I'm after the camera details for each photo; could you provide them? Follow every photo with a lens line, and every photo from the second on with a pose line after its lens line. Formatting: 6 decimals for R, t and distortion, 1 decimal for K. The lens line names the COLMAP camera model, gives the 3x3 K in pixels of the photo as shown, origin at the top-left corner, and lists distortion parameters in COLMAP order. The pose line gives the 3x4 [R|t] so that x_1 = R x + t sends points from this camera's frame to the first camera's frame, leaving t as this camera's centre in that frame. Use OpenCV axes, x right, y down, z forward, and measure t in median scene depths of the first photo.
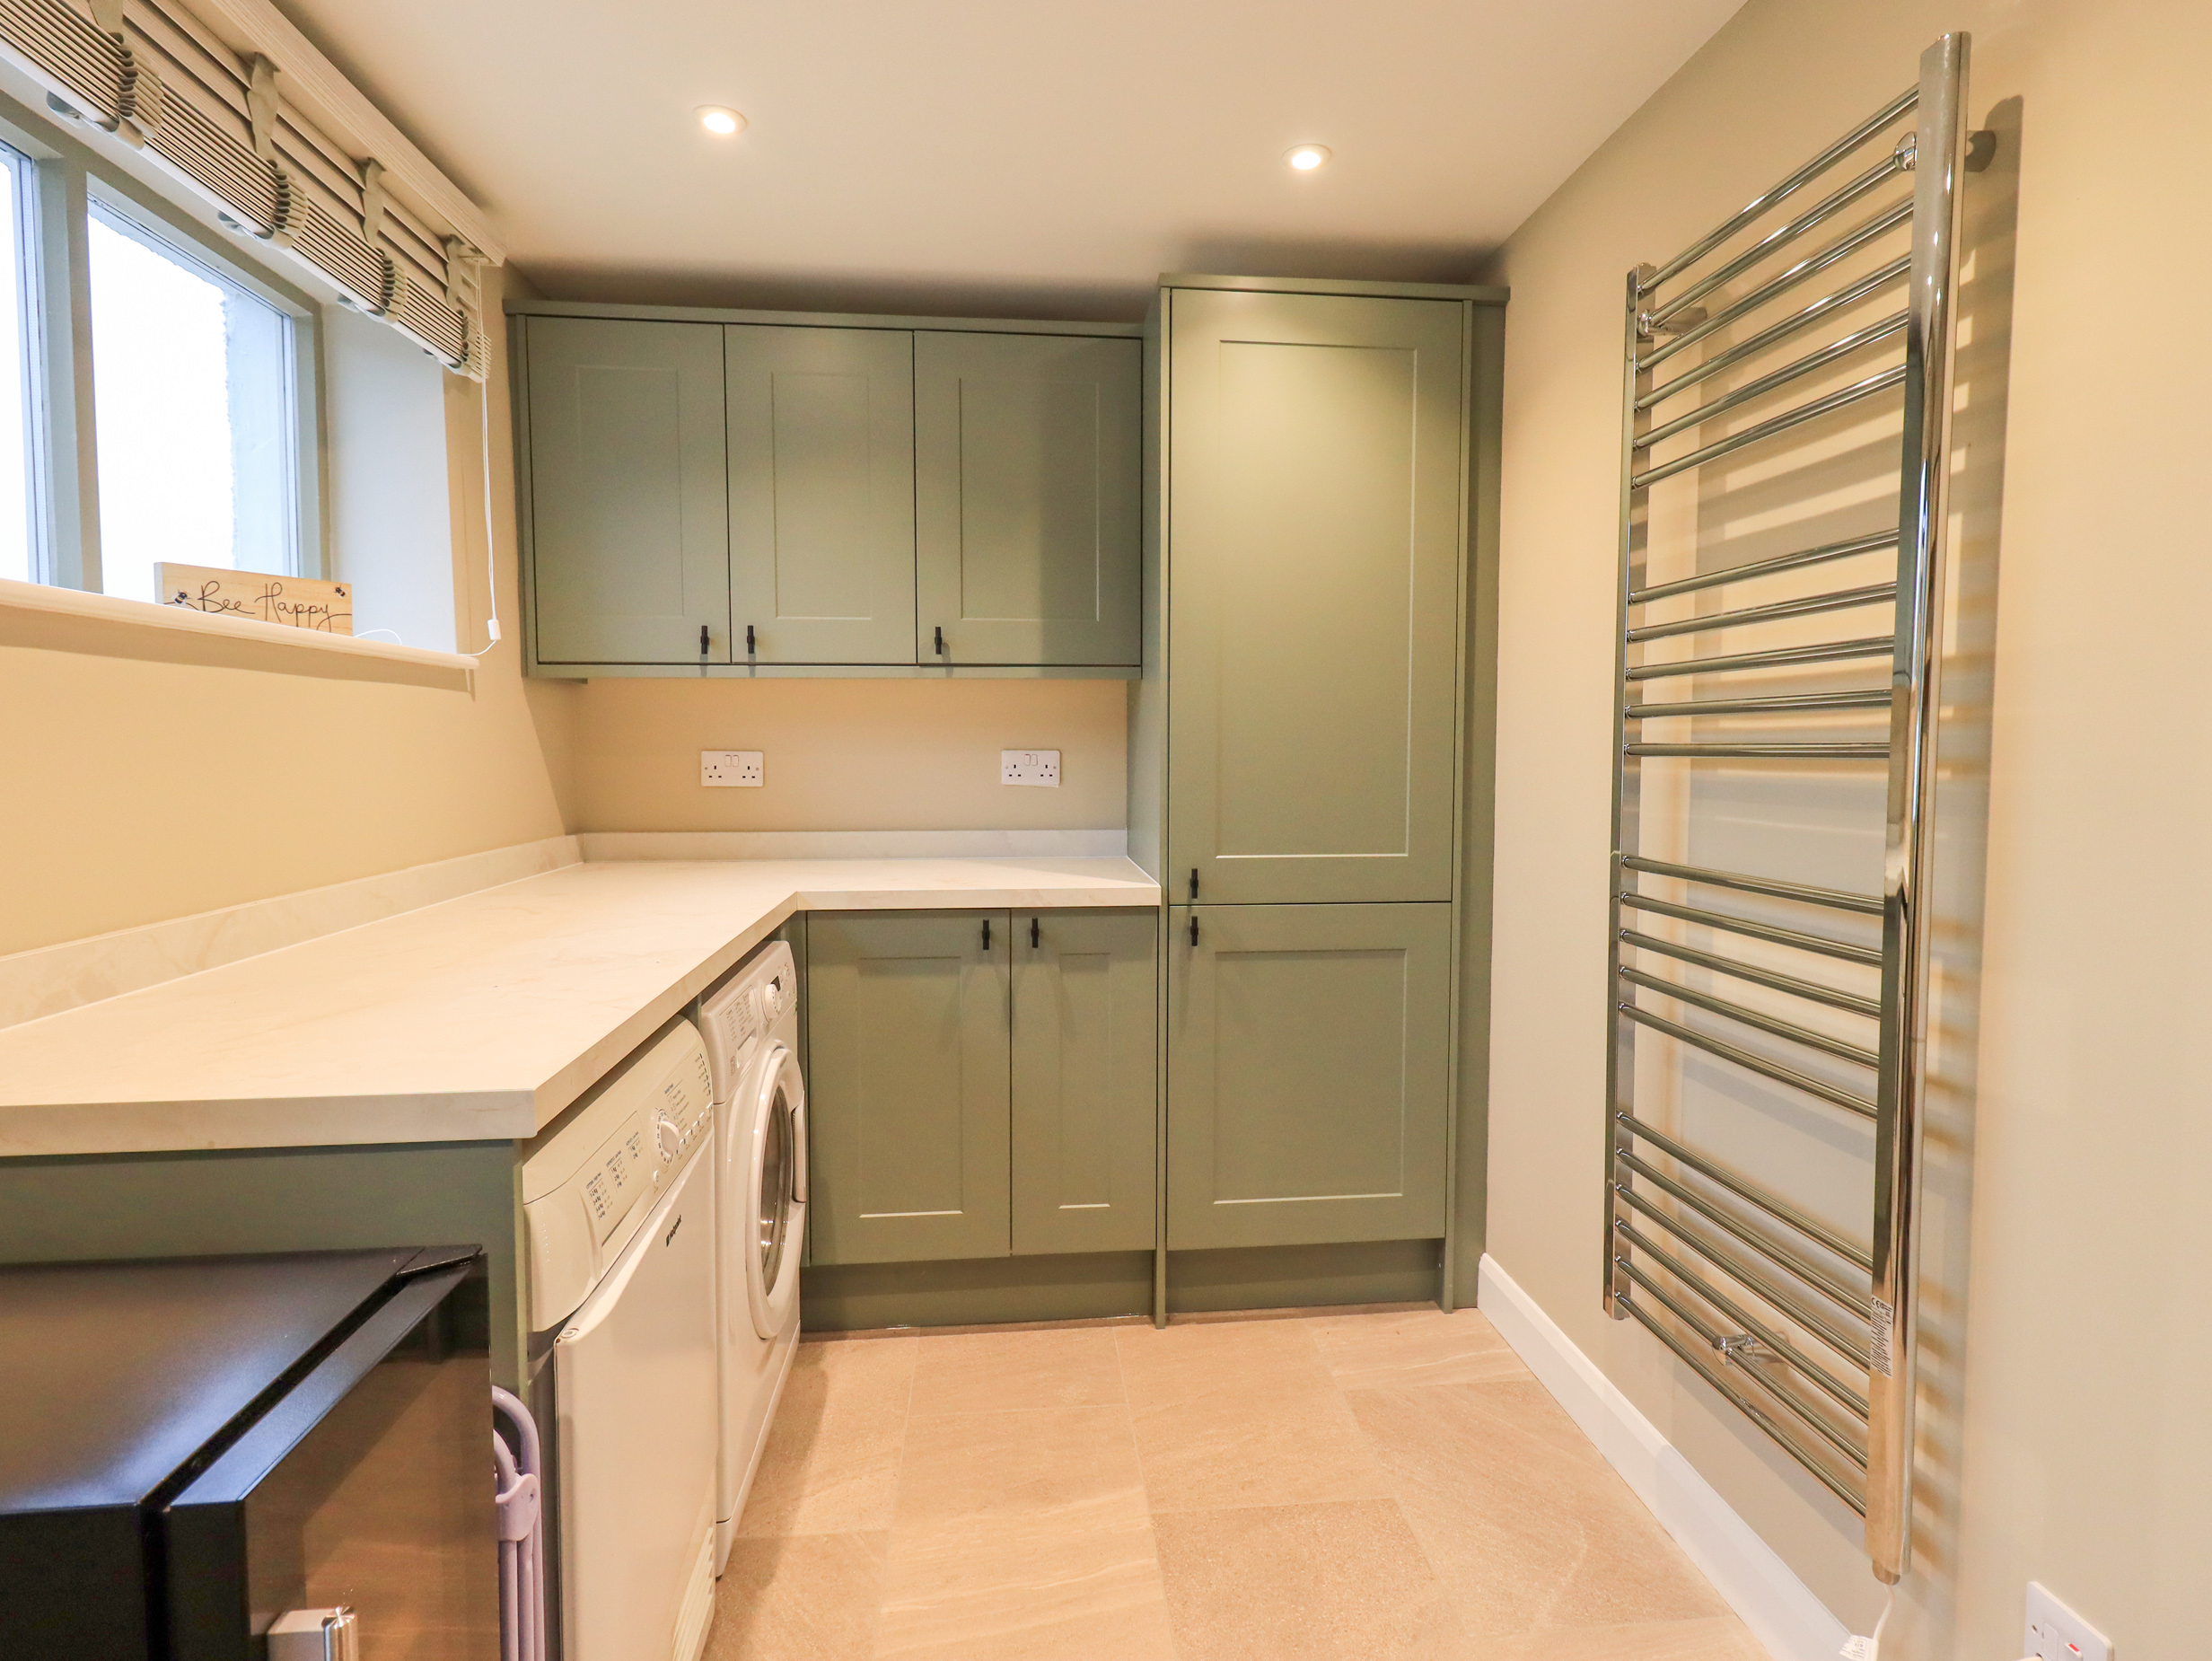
lens RADIAL K [[1175.2, 0, 1110.8], [0, 1175.2, 815.9], [0, 0, 1]] dist [0.021605, 0.001756]
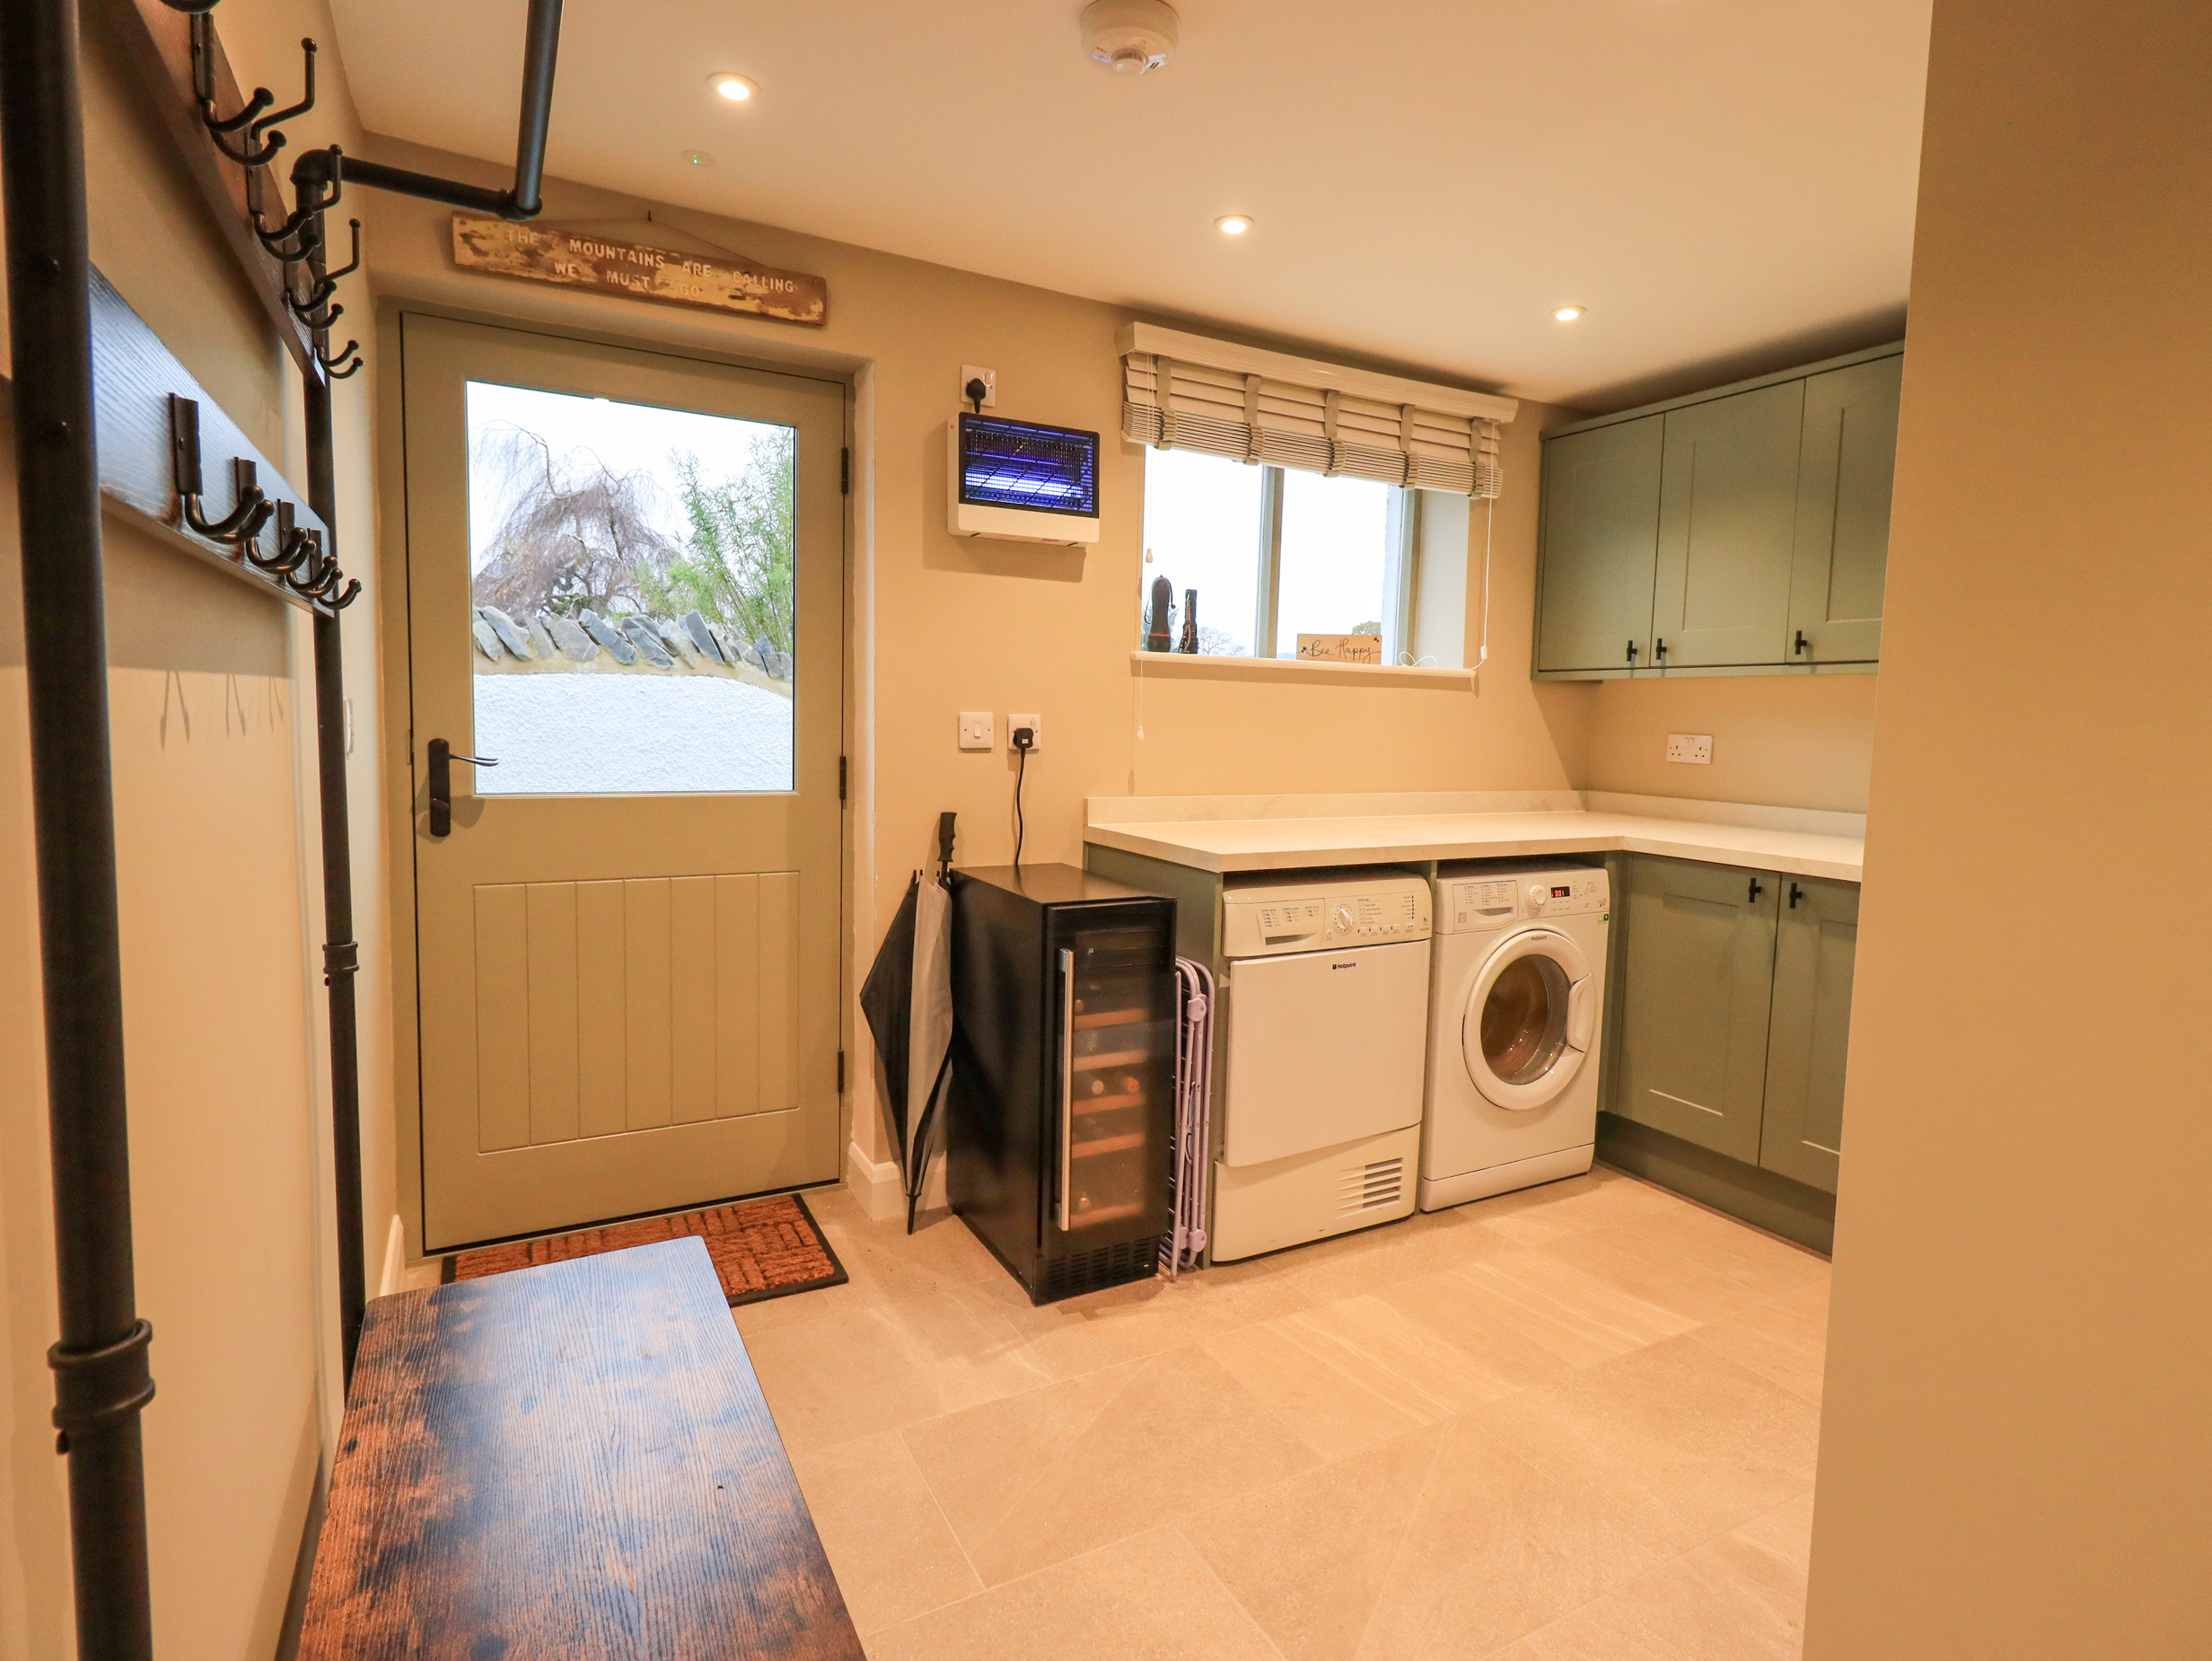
lens RADIAL K [[1175.2, 0, 1112.4], [0, 1175.2, 826.0], [0, 0, 1]] dist [0.021605, 0.001756]
pose [[0.377707, 0.097823, -0.920743, 0.741302], [-0.084674, 0.993886, 0.070858, 0.005947], [0.922045, 0.051200, 0.383681, -0.068366]]
